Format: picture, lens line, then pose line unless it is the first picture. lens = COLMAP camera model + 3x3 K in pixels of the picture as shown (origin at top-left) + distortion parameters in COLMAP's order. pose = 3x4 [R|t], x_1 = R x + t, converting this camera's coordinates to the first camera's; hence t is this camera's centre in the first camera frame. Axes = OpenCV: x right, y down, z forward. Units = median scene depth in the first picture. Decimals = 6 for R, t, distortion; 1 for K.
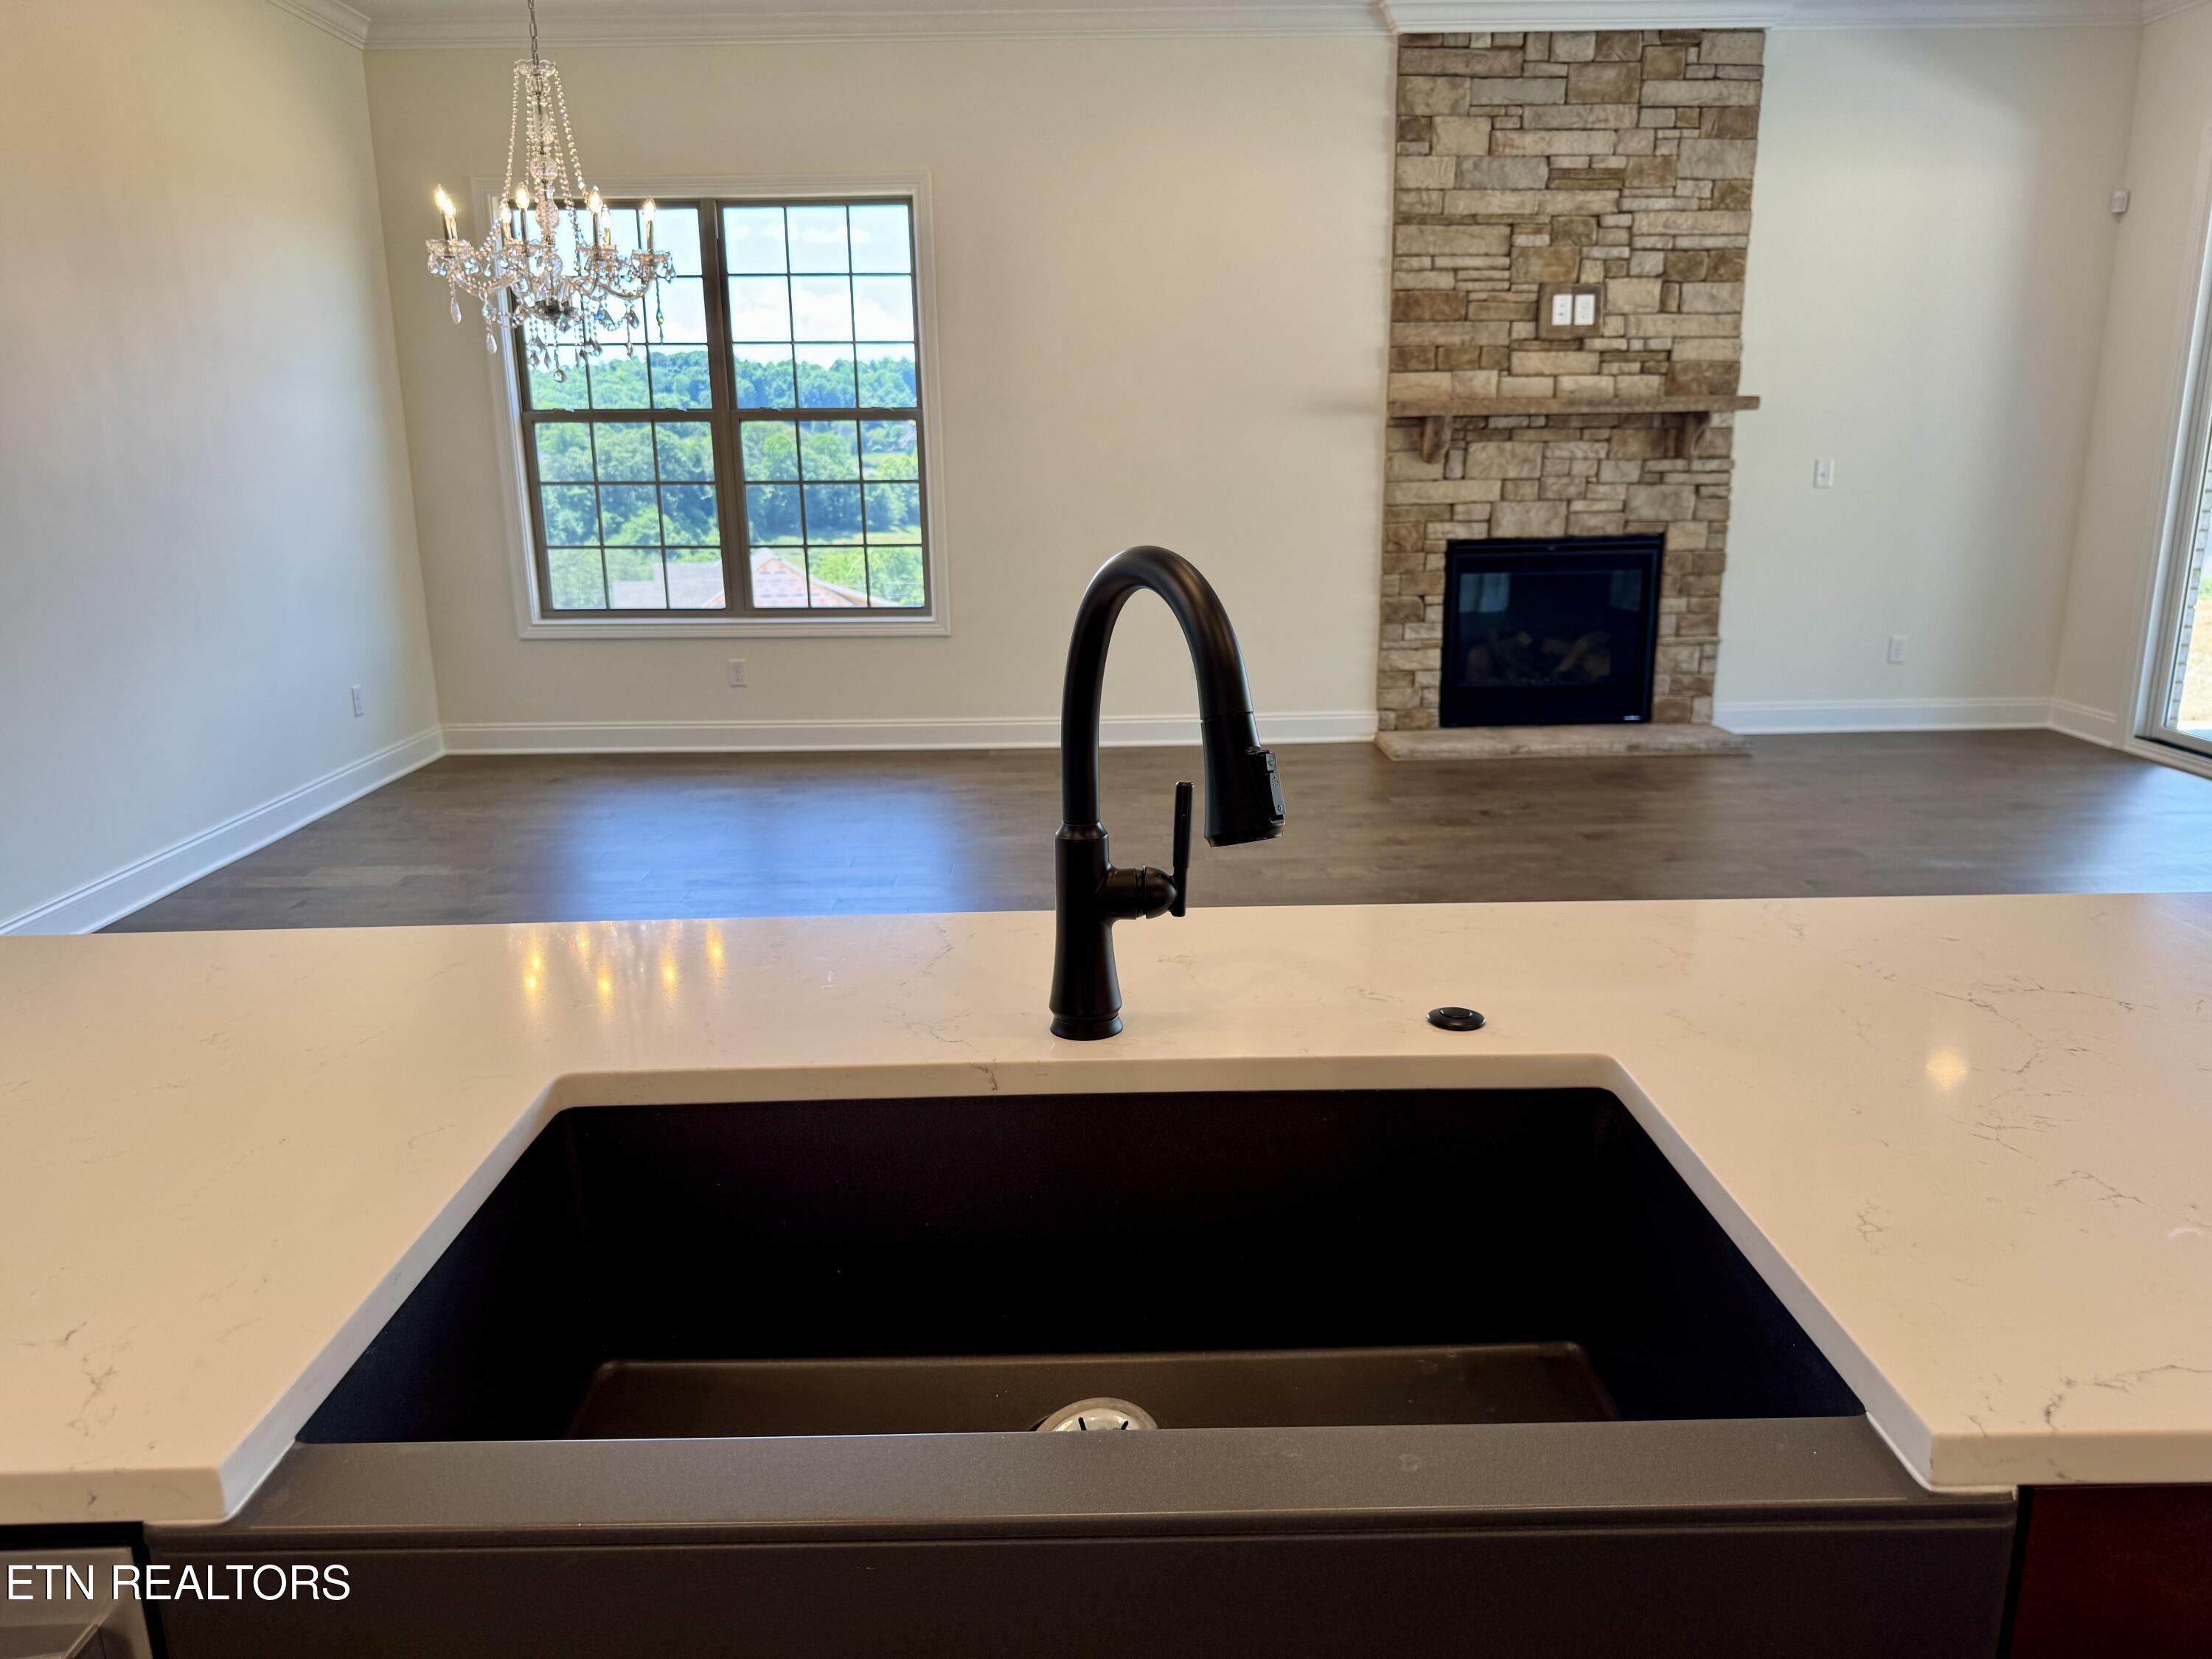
lens RADIAL K [[1609.5, 0, 1106.0], [0, 1609.5, 829.5], [0, 0, 1]] dist [0.071759, -0.129808]
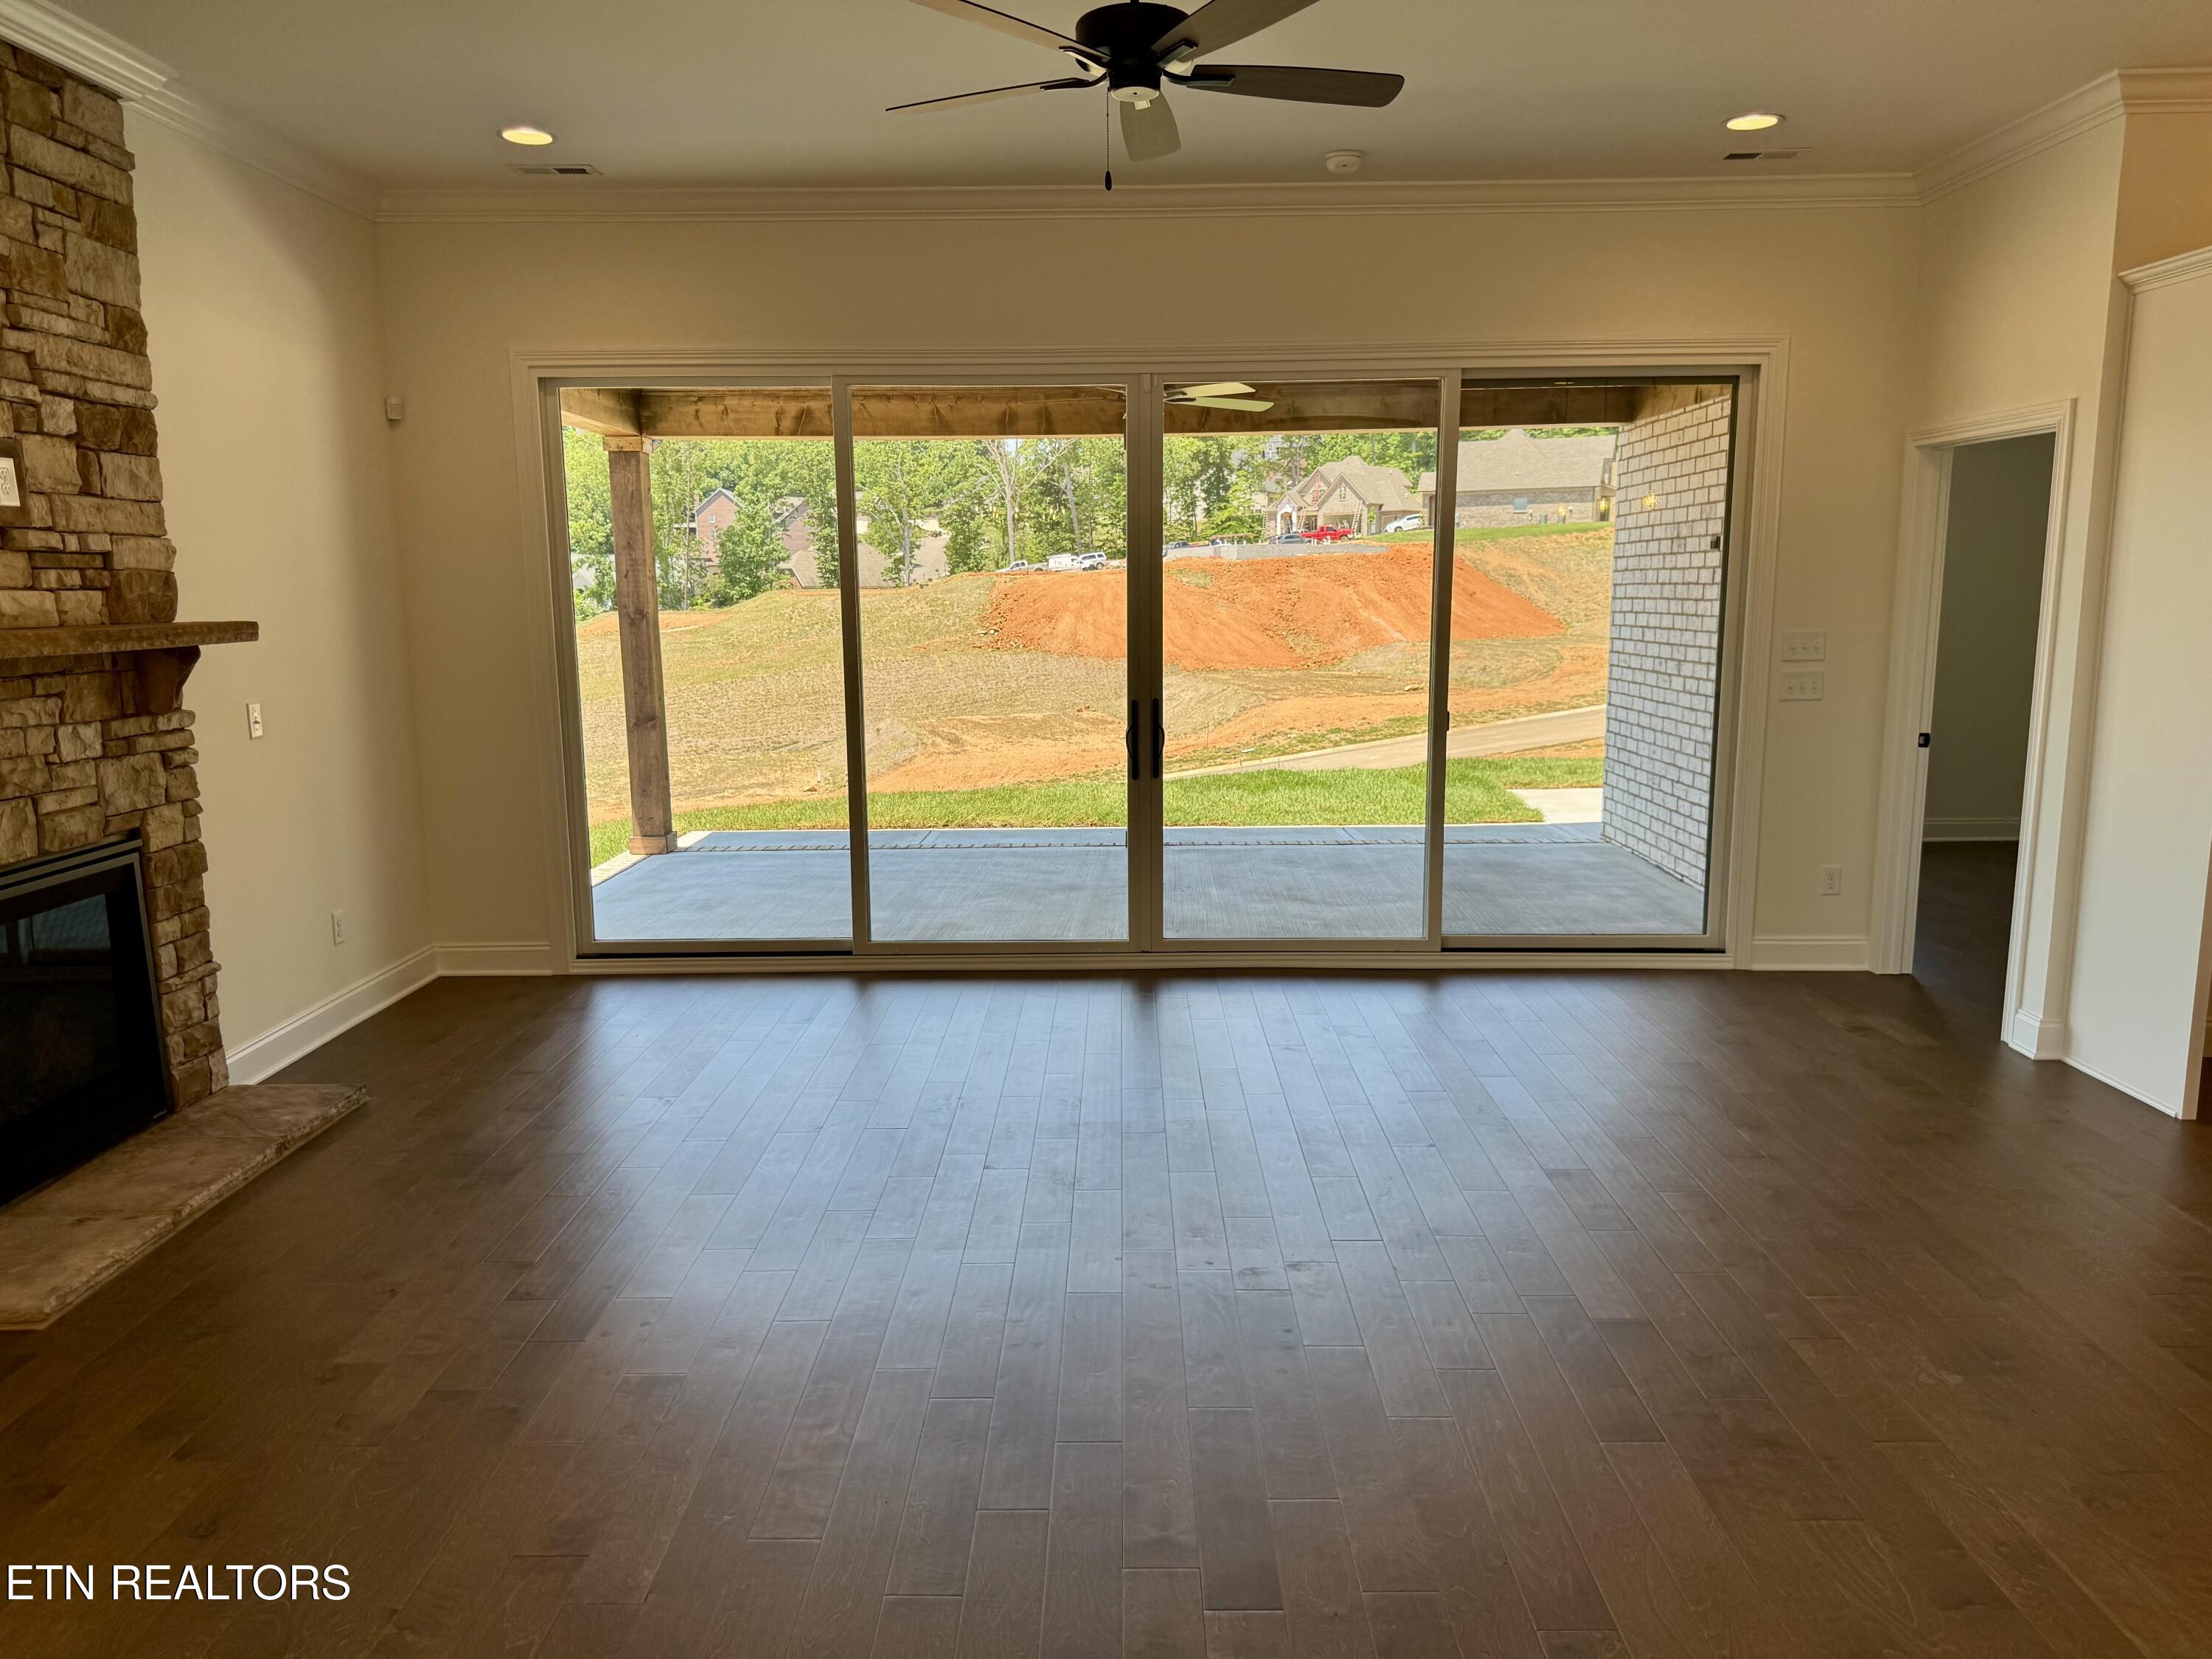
lens RADIAL K [[1584.2, 0, 1106.0], [0, 1584.2, 829.5], [0, 0, 1]] dist [0.019376, -0.009603]
pose [[0.028839, -0.145184, 0.988984, -0.280948], [0.251266, 0.958680, 0.133408, -0.175288], [-0.967488, 0.244651, 0.064127, 0.604959]]
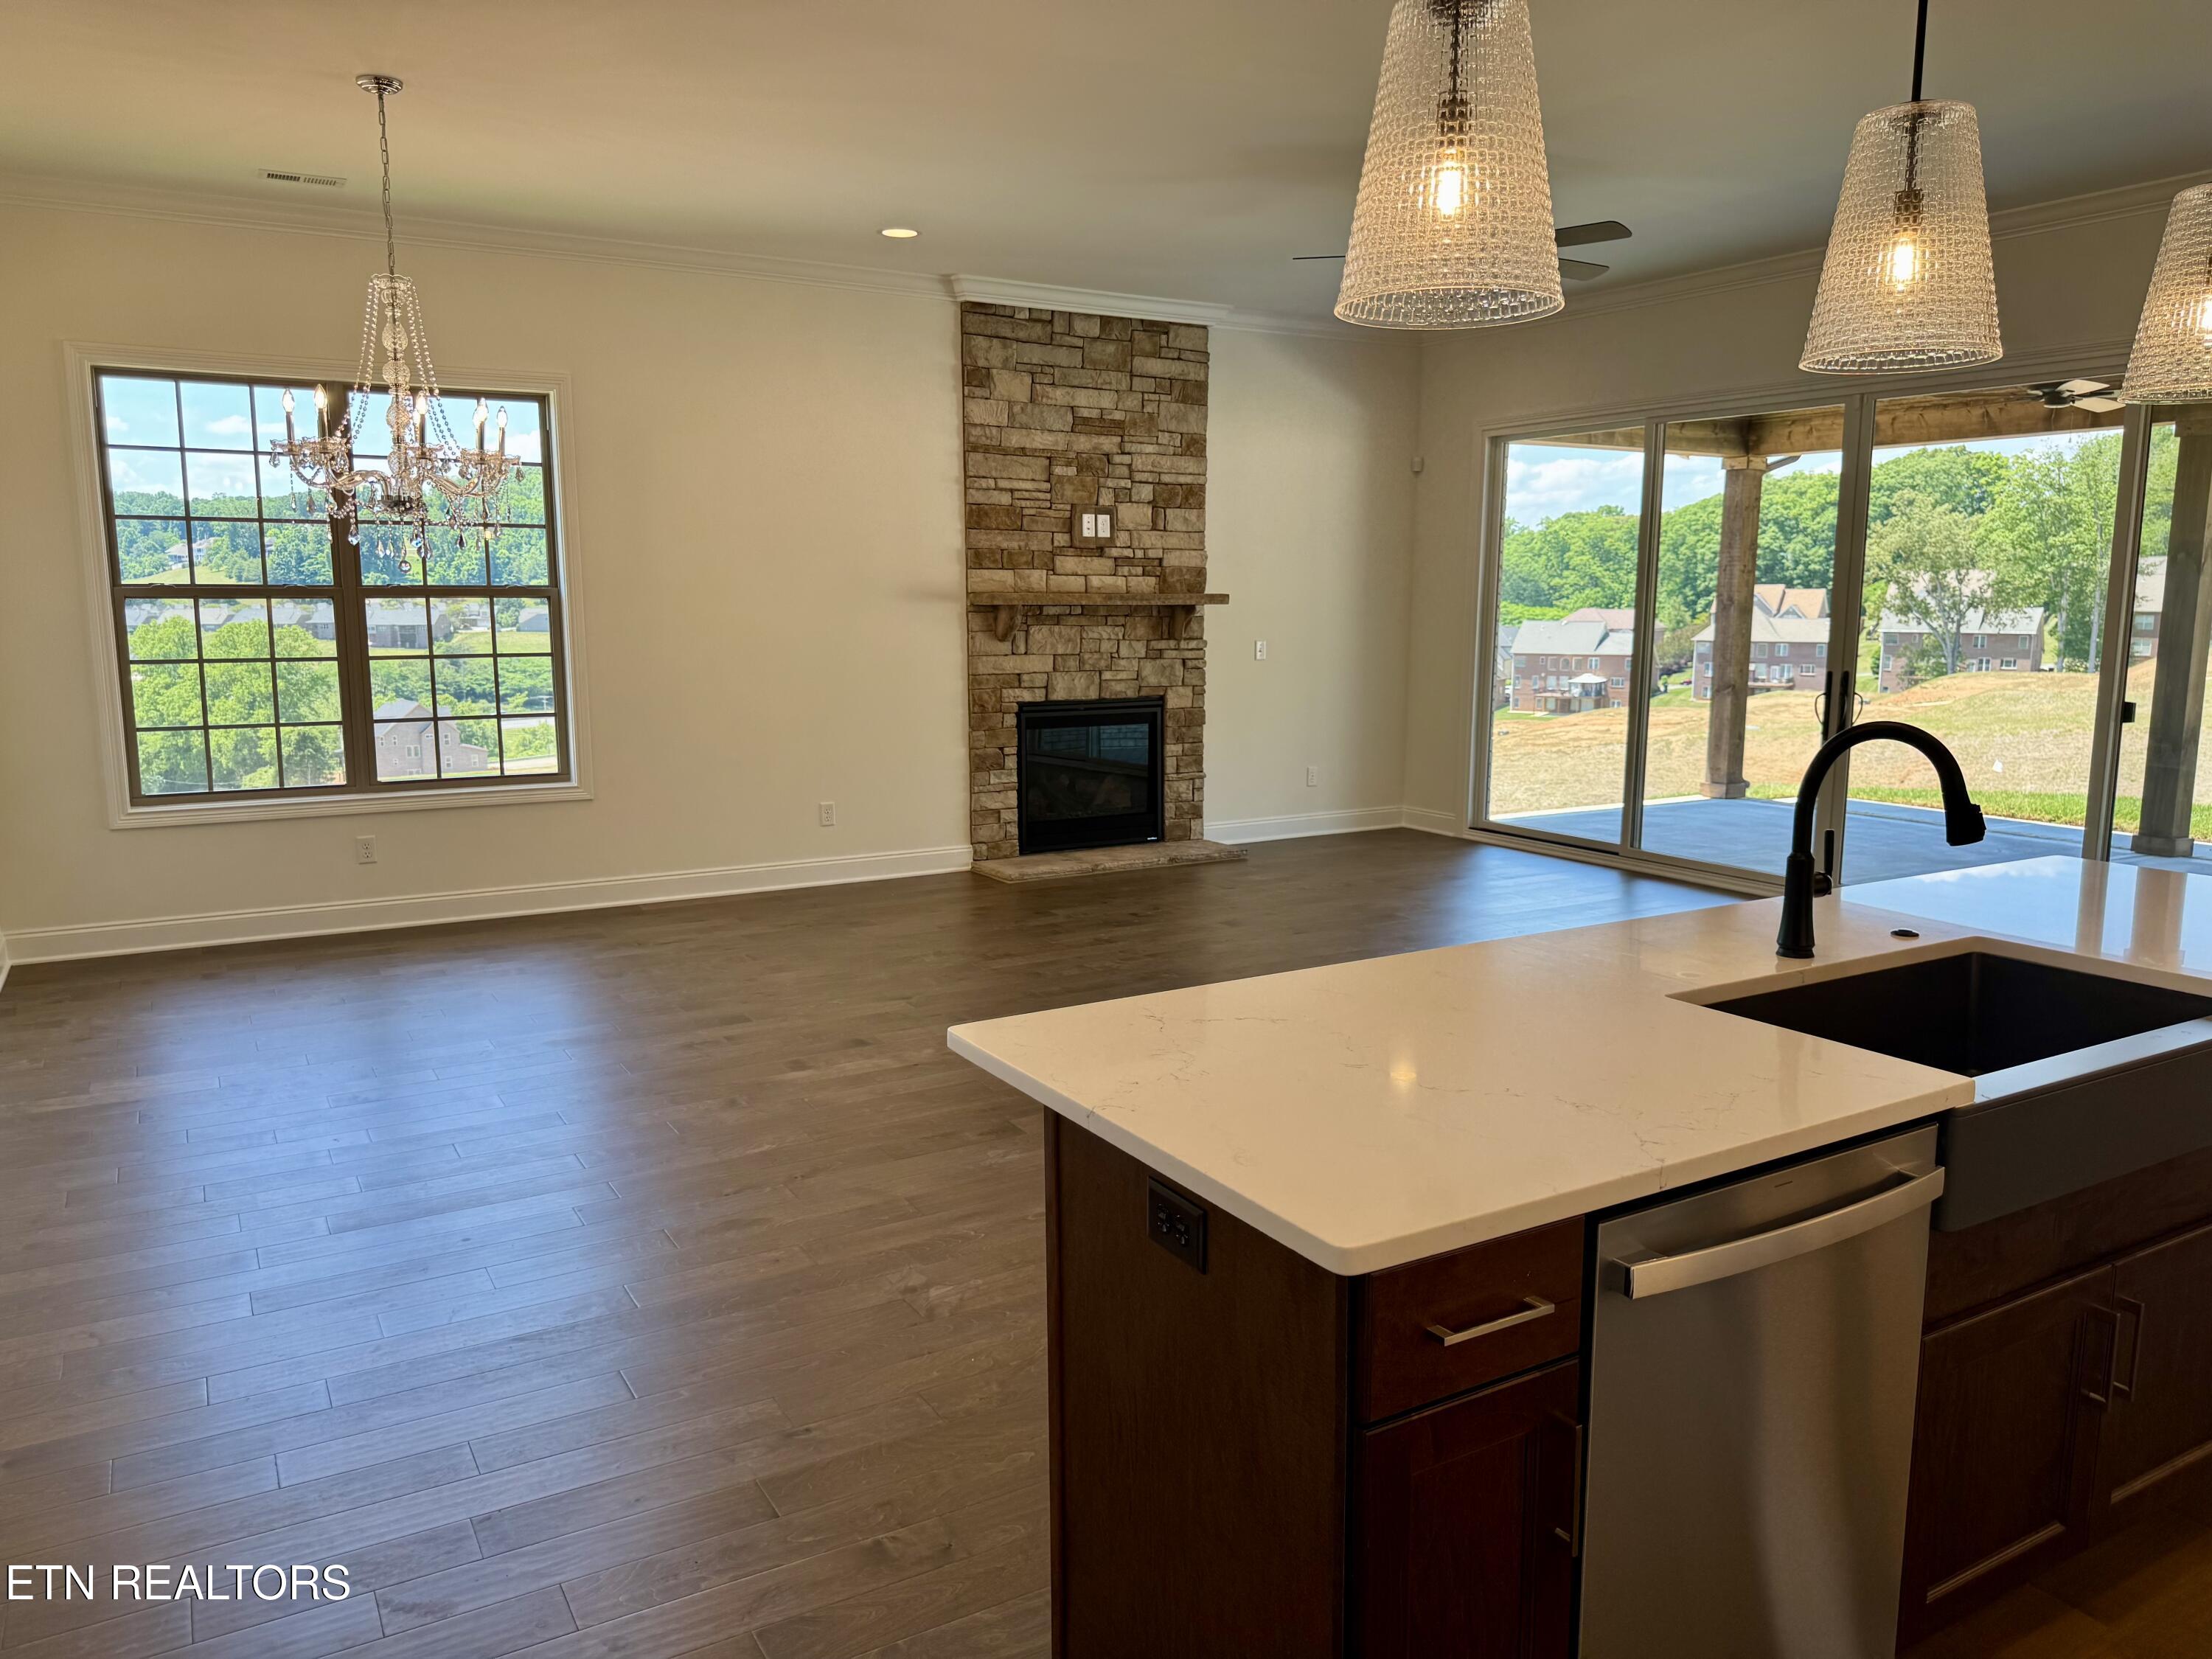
lens RADIAL K [[1552.6, 0, 1106.0], [0, 1552.6, 829.5], [0, 0, 1]] dist [0.191251, -0.345350]
pose [[0.869349, -0.060583, 0.490470, -0.325825], [0.106892, 0.992015, -0.066931, 0.002855], [-0.482499, 0.110614, 0.868884, -0.053604]]
